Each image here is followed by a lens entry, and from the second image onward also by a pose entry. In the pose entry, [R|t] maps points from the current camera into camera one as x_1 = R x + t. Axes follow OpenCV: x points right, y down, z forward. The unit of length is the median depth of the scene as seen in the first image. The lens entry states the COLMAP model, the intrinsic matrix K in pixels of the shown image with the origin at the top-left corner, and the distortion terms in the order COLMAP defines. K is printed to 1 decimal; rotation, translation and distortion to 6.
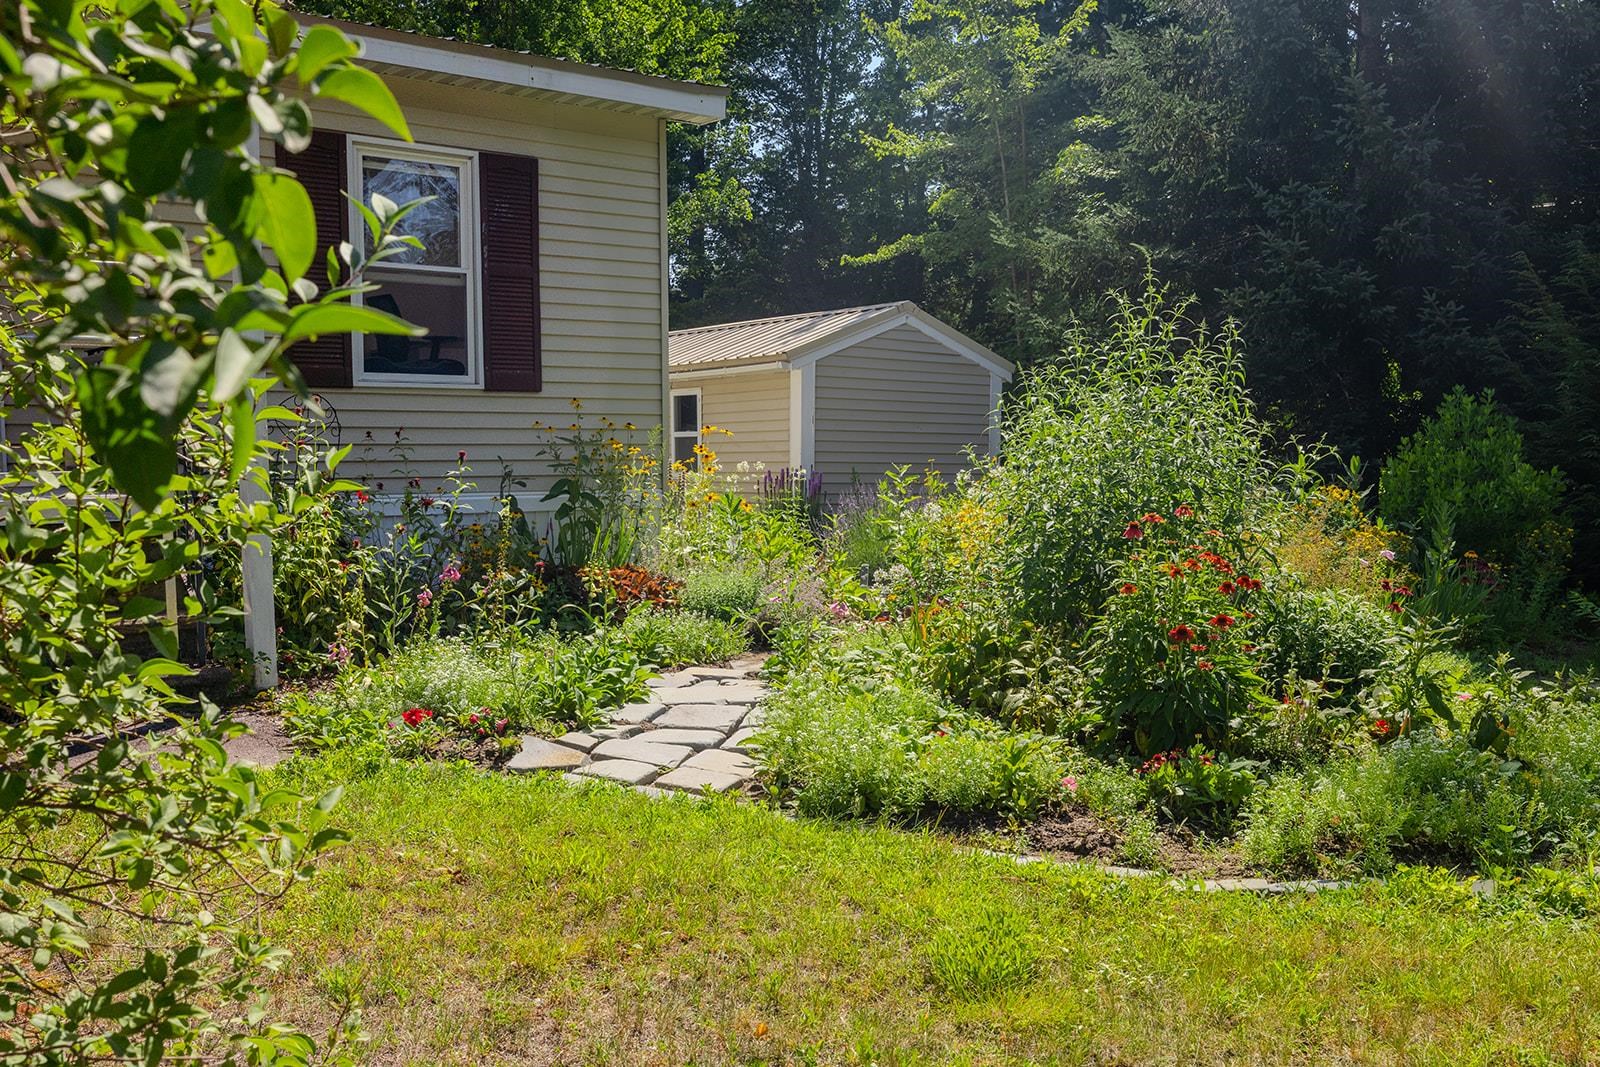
lens RADIAL K [[1439.2, 0, 800.5], [0, 1439.2, 533.9], [0, 0, 1]] dist [-0.018095, 0.008774]
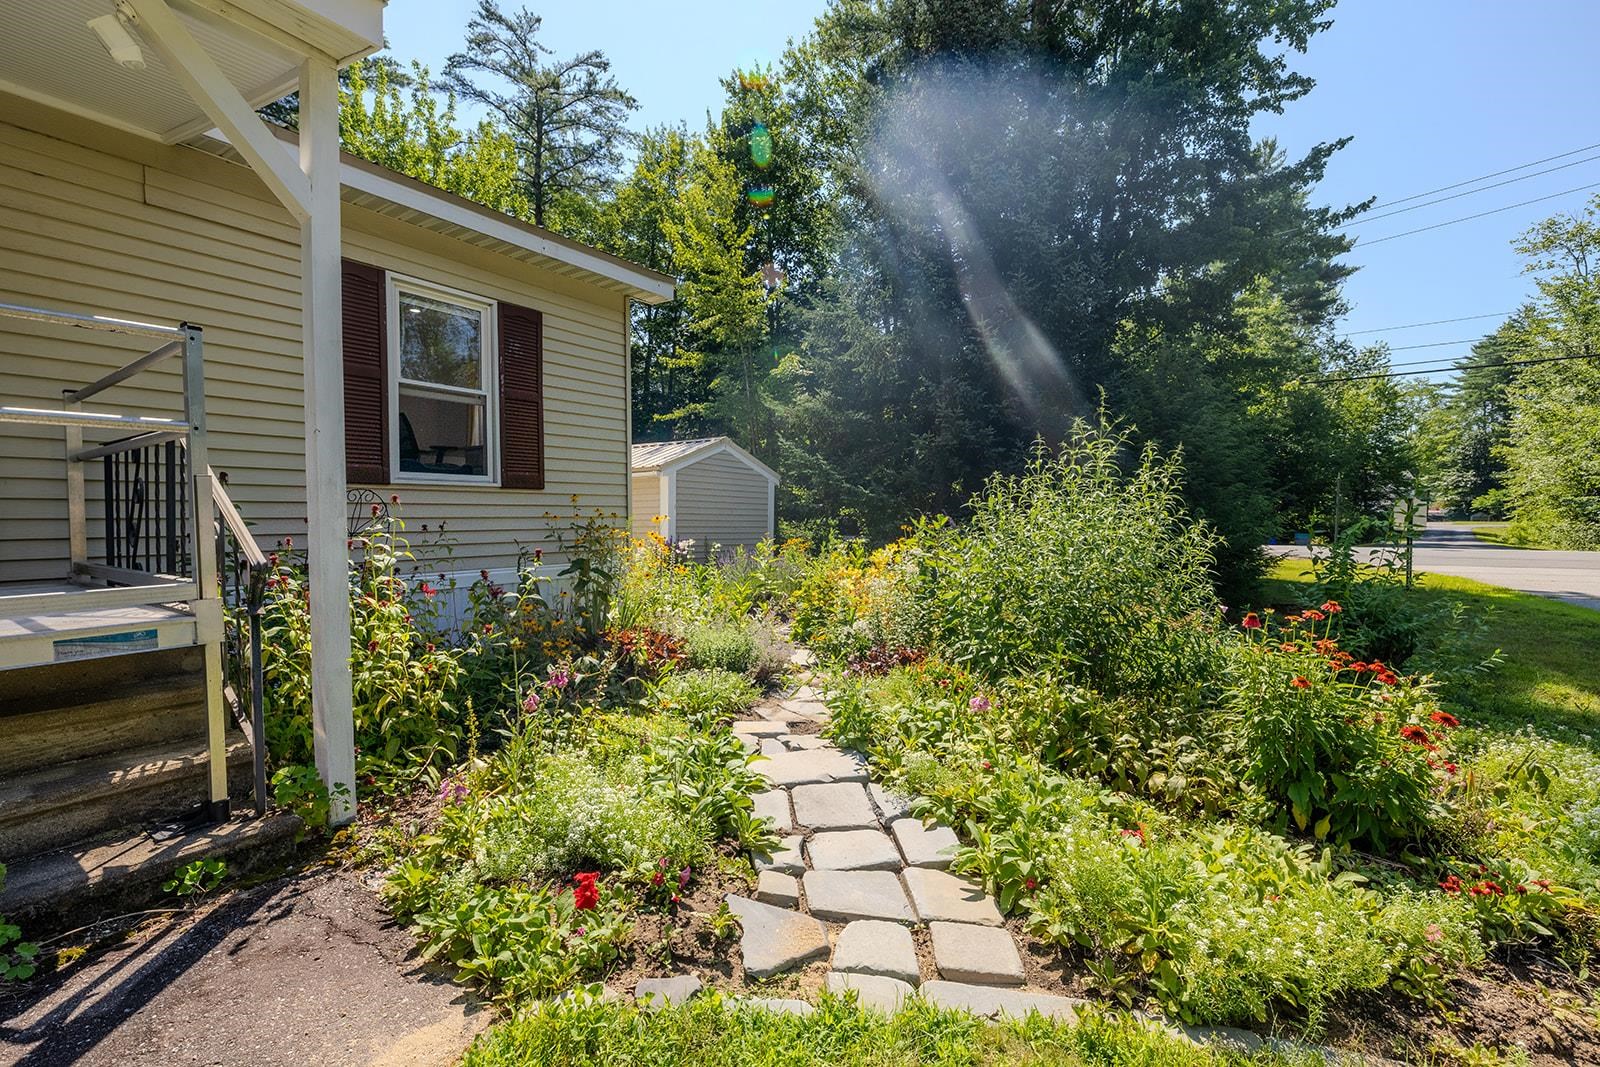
lens RADIAL K [[691.0, 0, 795.1], [0, 691.0, 526.5], [0, 0, 1]] dist [-0.005680, -0.000595]
pose [[0.950944, -0.006955, 0.309286, -0.163290], [0.020256, 0.999002, -0.039815, -0.036445], [-0.308700, 0.044127, 0.950135, 0.345385]]
